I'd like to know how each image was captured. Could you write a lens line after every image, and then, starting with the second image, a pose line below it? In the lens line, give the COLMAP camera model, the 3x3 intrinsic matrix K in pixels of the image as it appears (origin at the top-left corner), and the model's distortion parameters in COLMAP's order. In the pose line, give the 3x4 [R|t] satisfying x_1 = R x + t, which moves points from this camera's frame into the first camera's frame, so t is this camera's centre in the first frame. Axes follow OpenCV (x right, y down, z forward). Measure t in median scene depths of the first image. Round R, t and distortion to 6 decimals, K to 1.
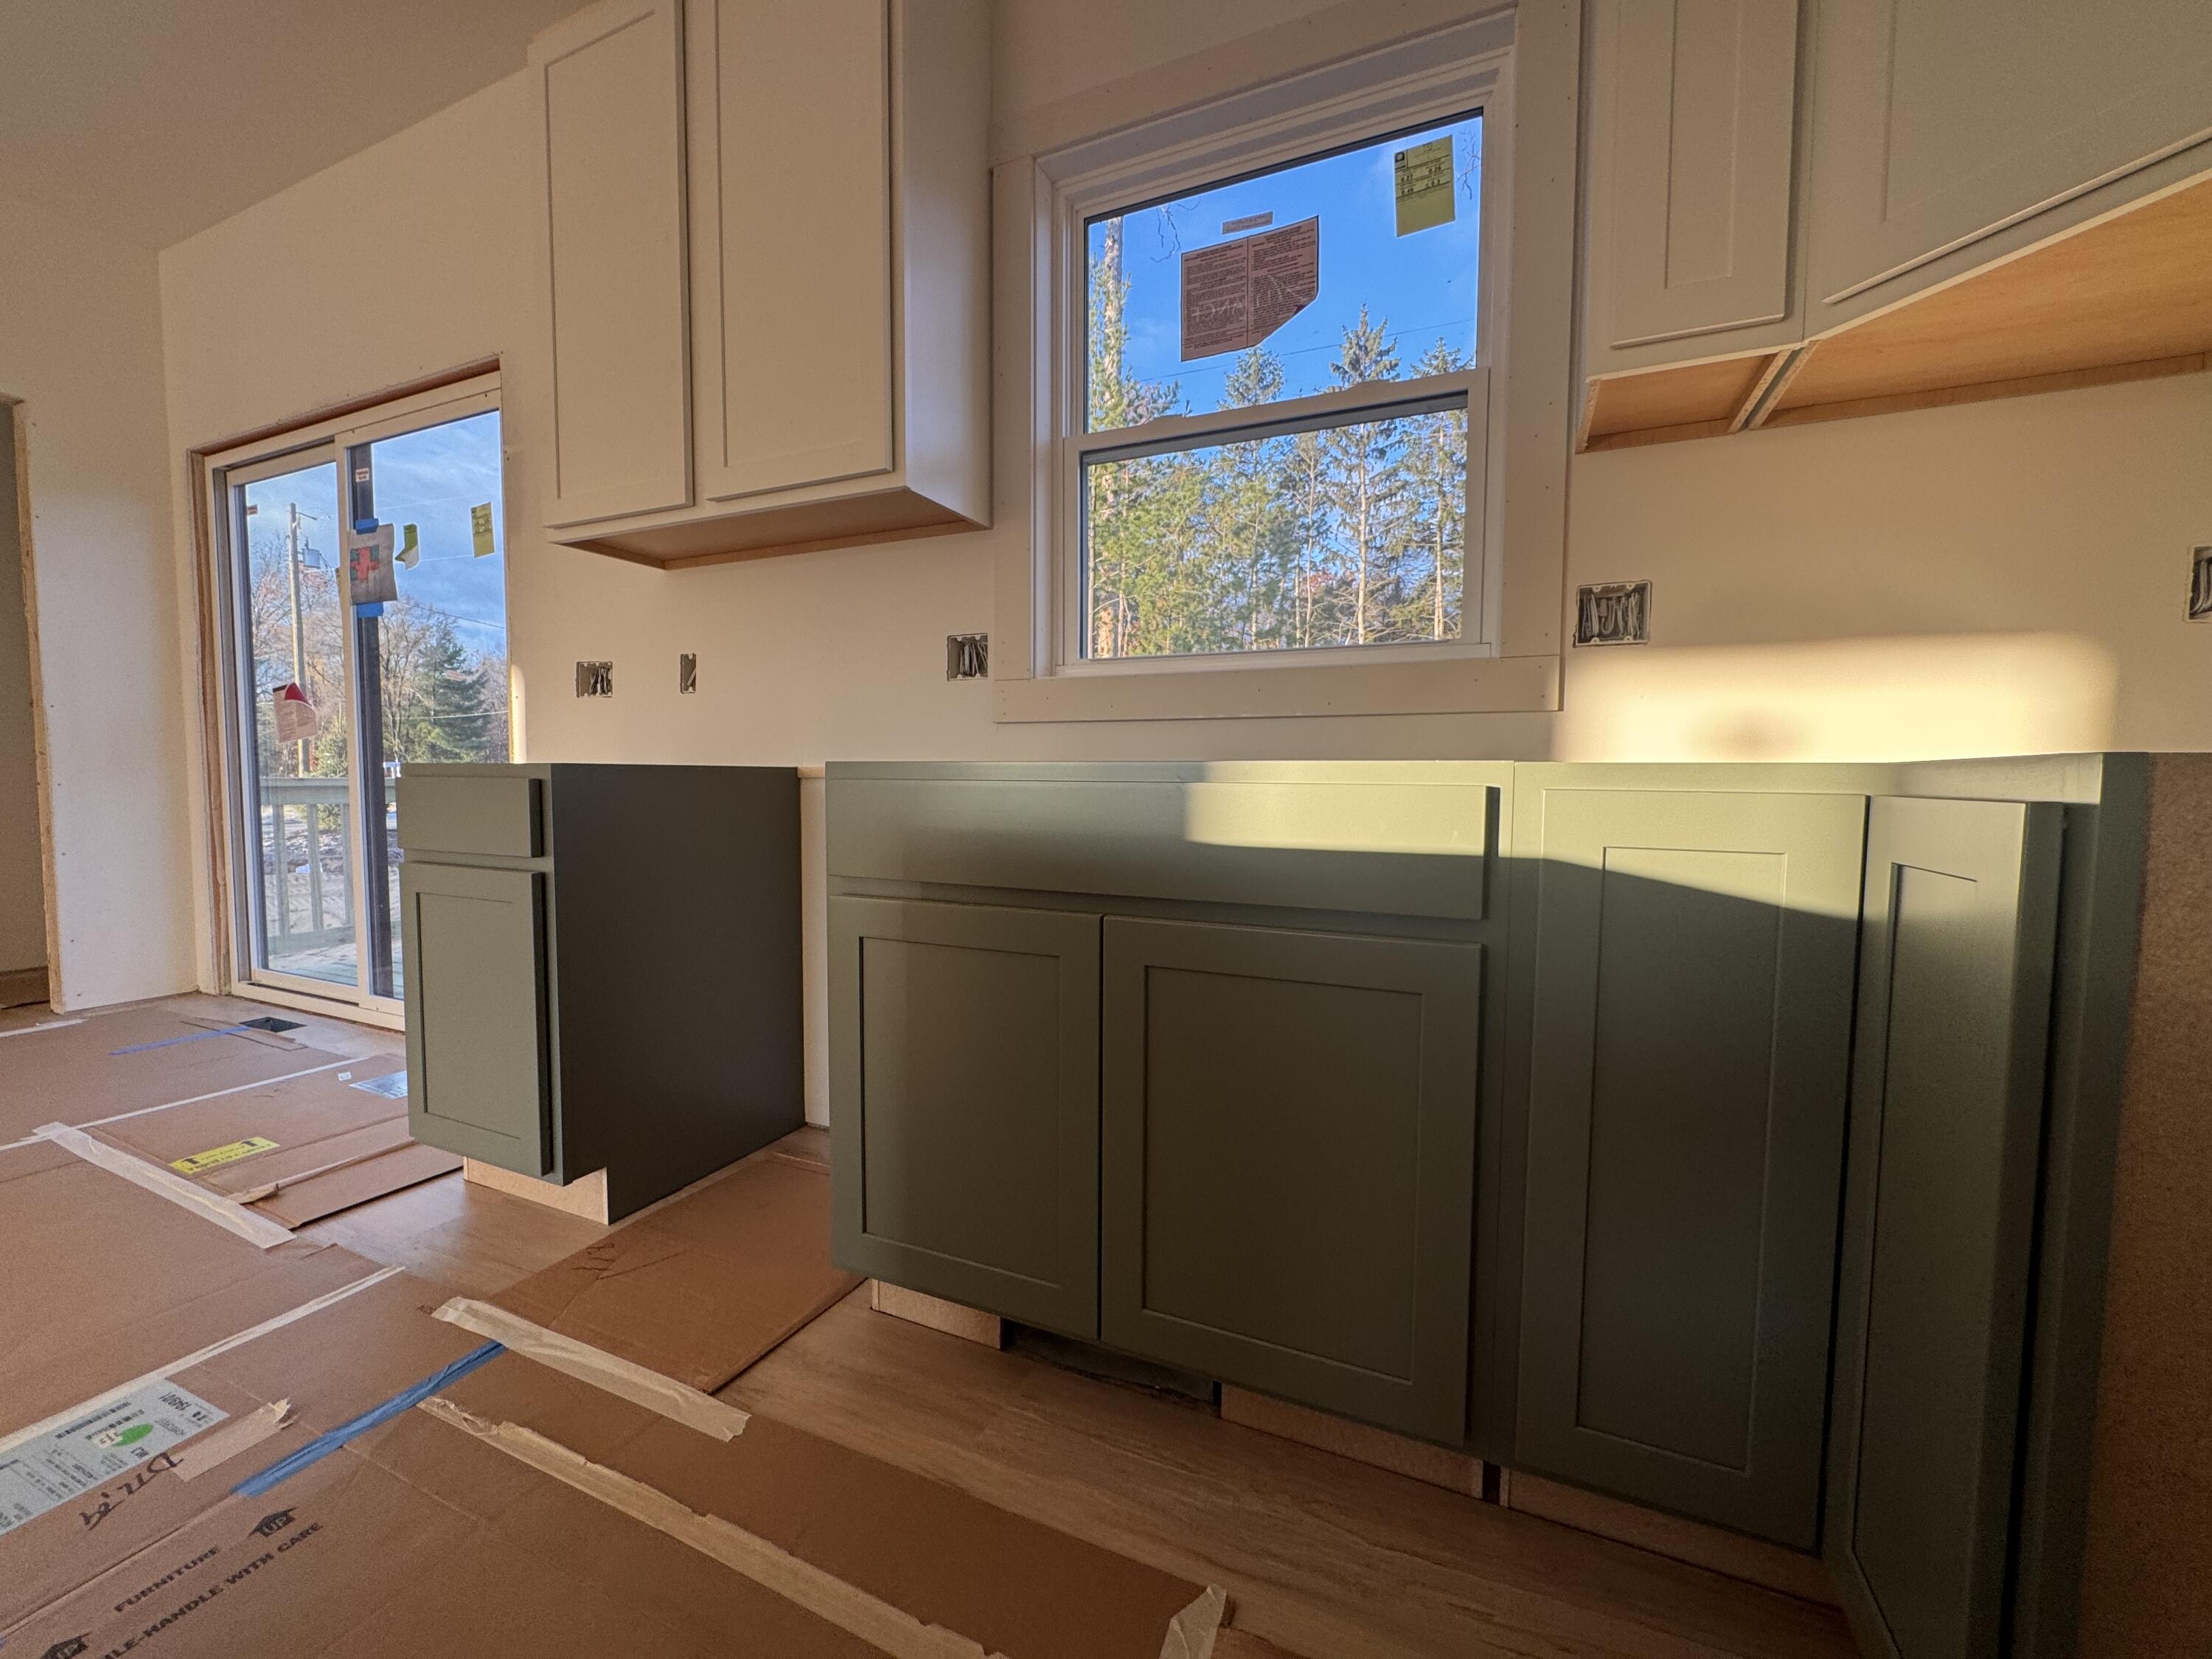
lens RADIAL K [[882.3, 0, 1088.9], [0, 882.3, 824.2], [0, 0, 1]] dist [-0.002736, 0.000073]
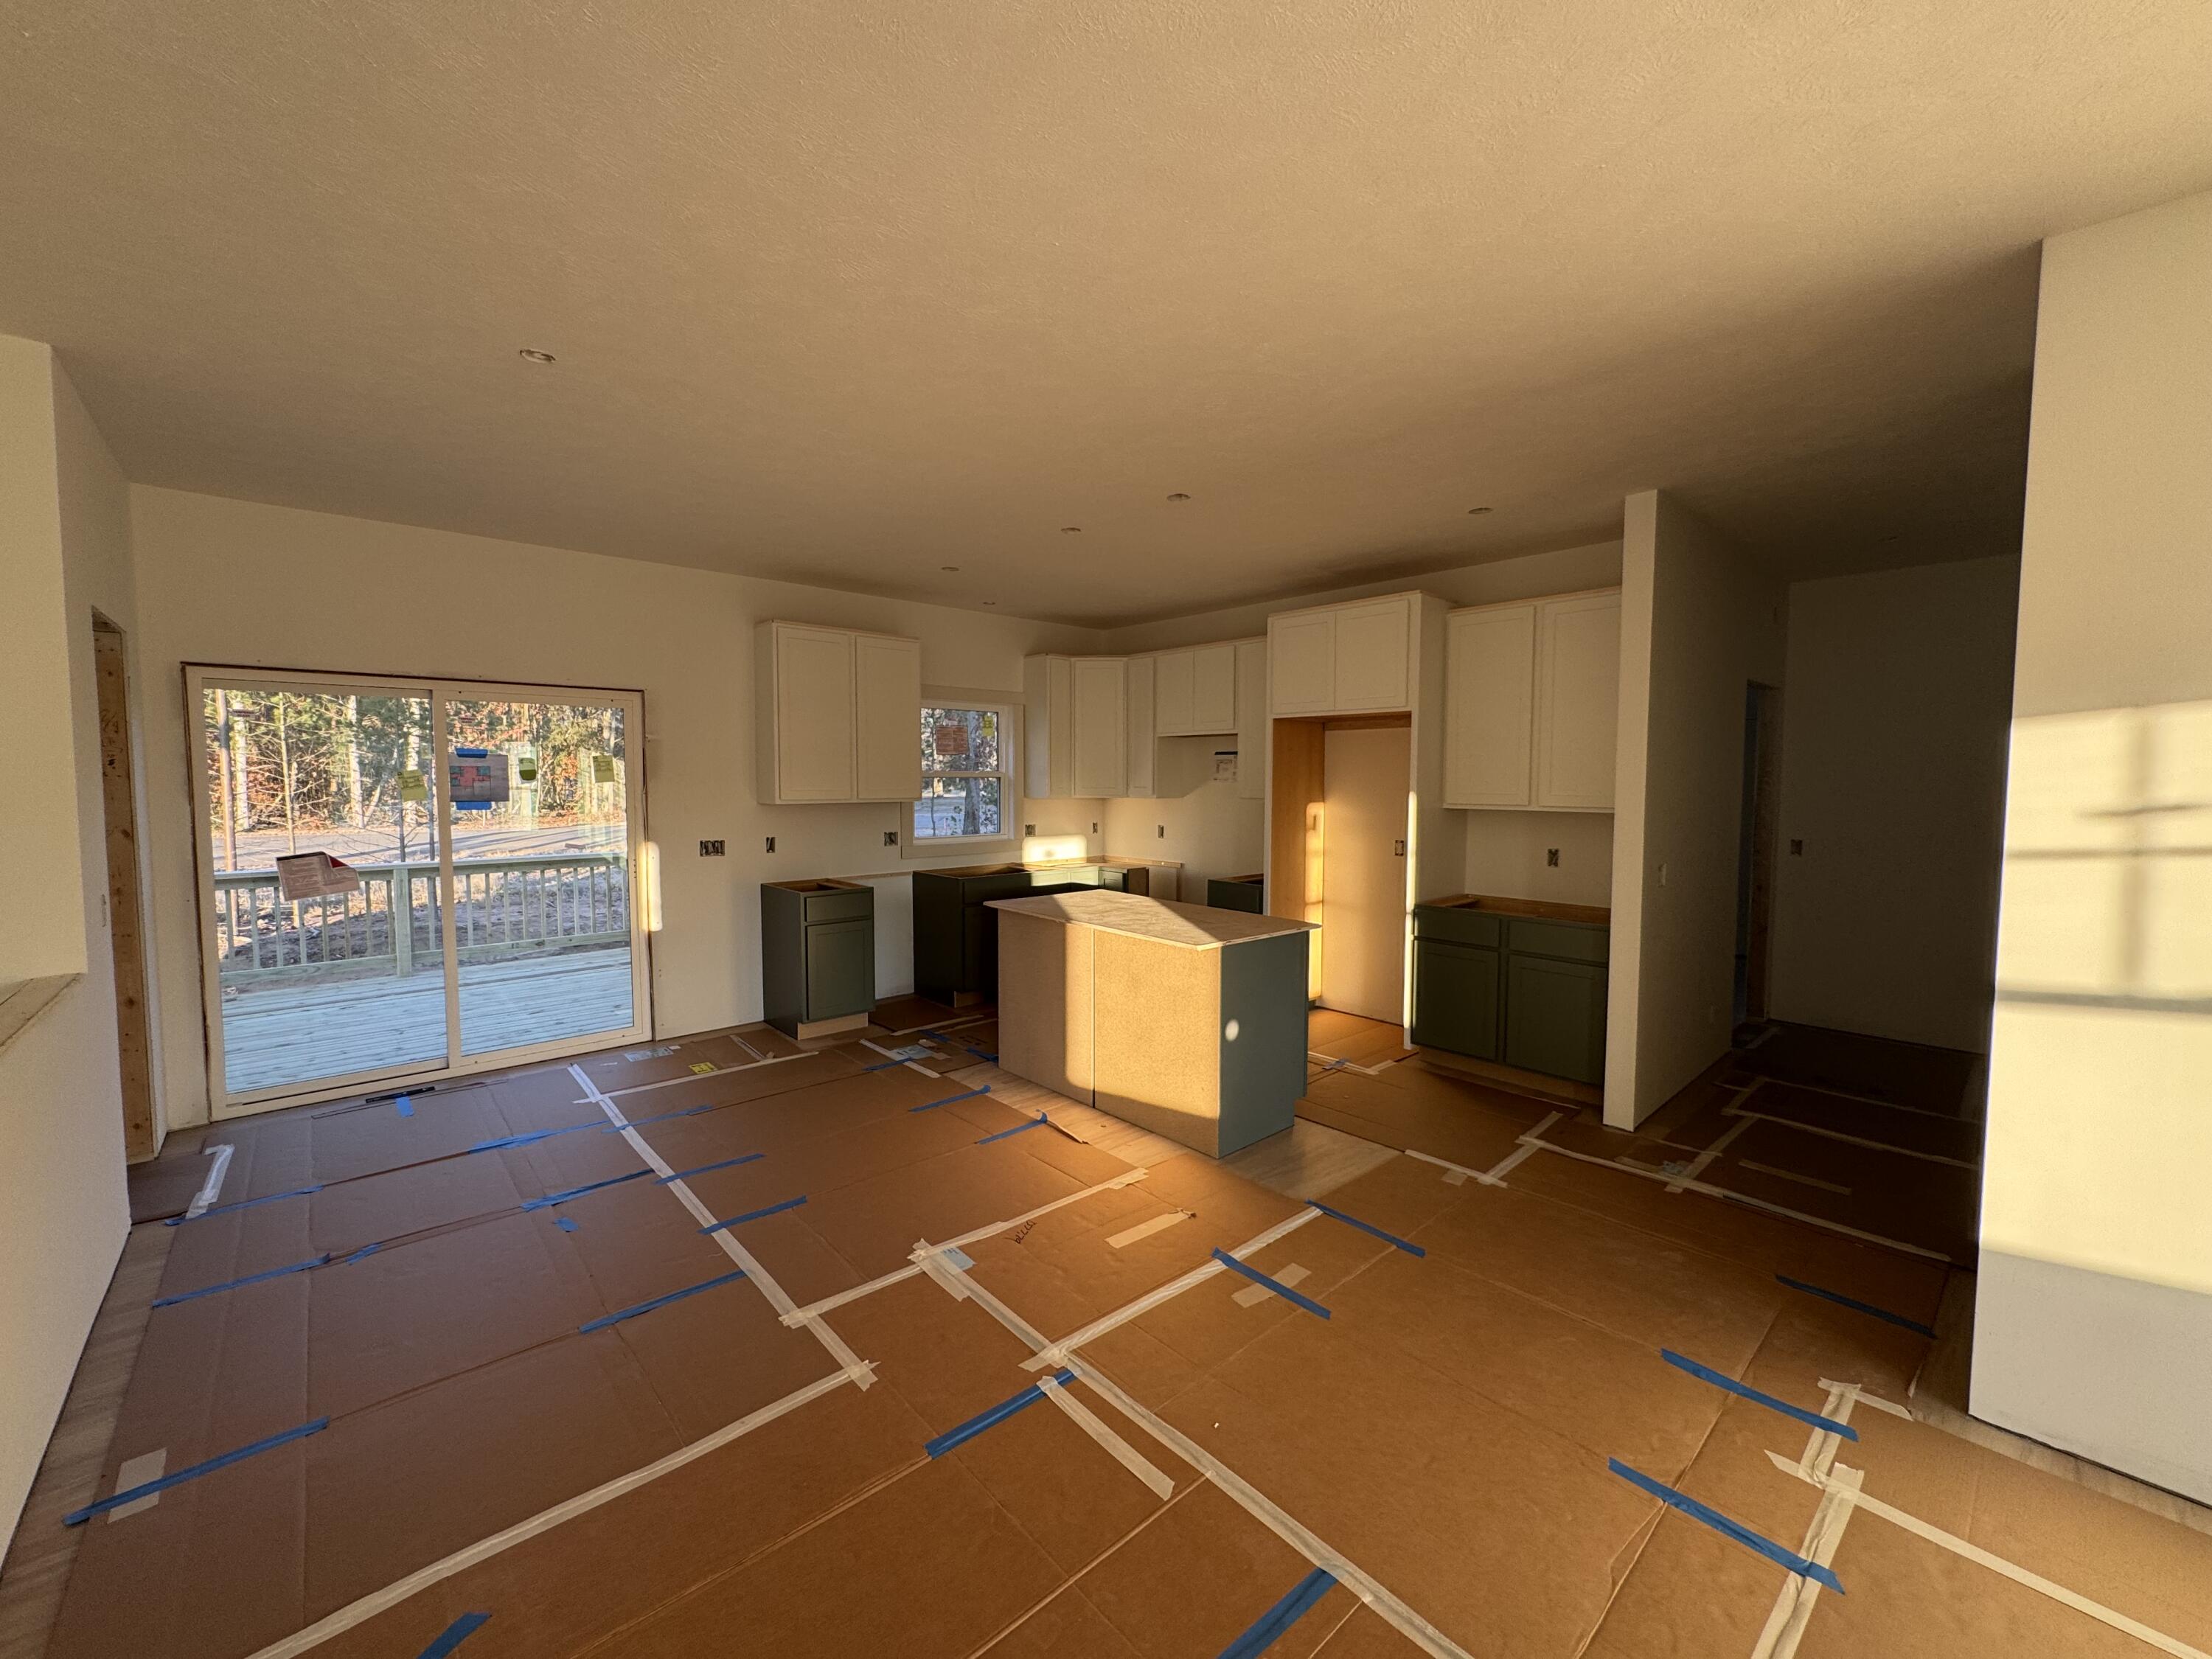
lens RADIAL K [[882.3, 0, 1095.4], [0, 882.3, 825.6], [0, 0, 1]] dist [-0.002736, 0.000073]
pose [[0.400137, -0.056928, 0.914686, -0.131750], [0.051690, 0.997882, 0.039494, -0.015490], [-0.914997, 0.031477, 0.402232, -0.046199]]
